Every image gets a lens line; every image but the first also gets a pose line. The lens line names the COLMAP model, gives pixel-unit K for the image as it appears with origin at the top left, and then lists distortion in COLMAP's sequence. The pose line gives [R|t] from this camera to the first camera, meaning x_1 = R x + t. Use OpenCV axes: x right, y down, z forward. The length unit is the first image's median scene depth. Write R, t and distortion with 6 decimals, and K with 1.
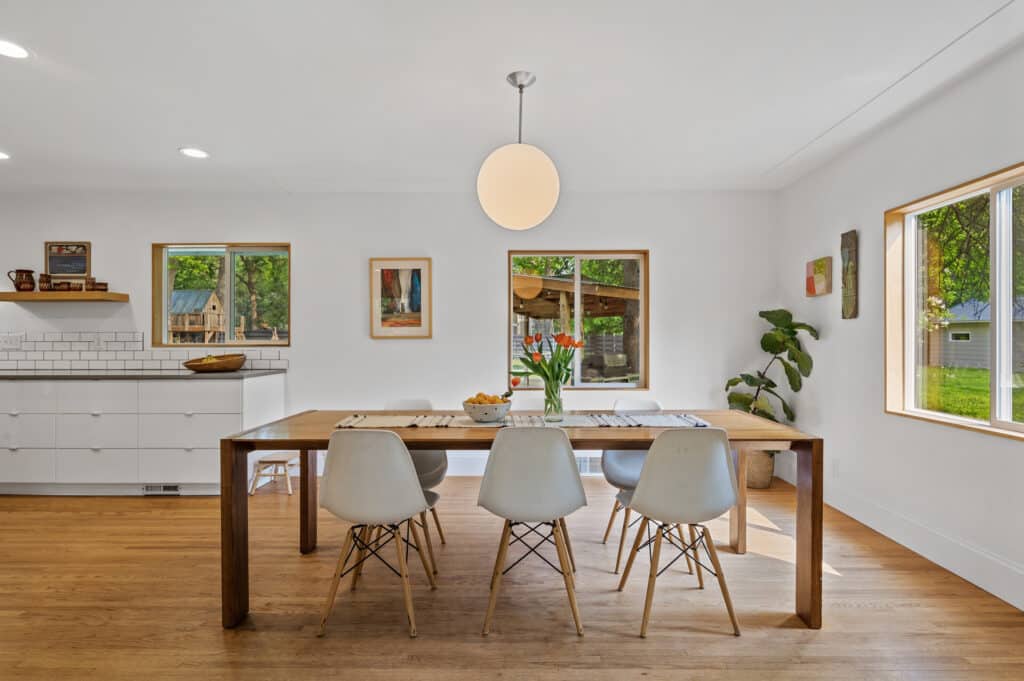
lens RADIAL K [[499.0, 0, 516.8], [0, 499.0, 336.4], [0, 0, 1]] dist [-0.005447, -0.001045]
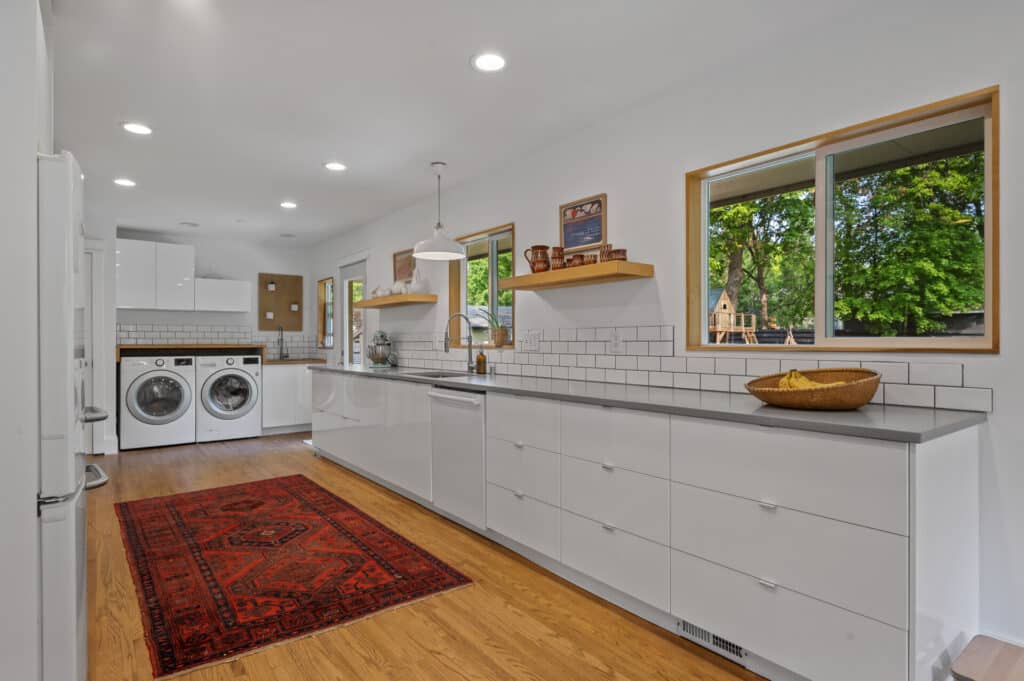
lens RADIAL K [[549.8, 0, 520.2], [0, 549.8, 336.5], [0, 0, 1]] dist [-0.004816, 0.001525]
pose [[0.625122, -0.005069, -0.780510, -0.353189], [0.003654, 0.999987, -0.003568, 0.006541], [0.780518, -0.000622, 0.625132, 0.445623]]
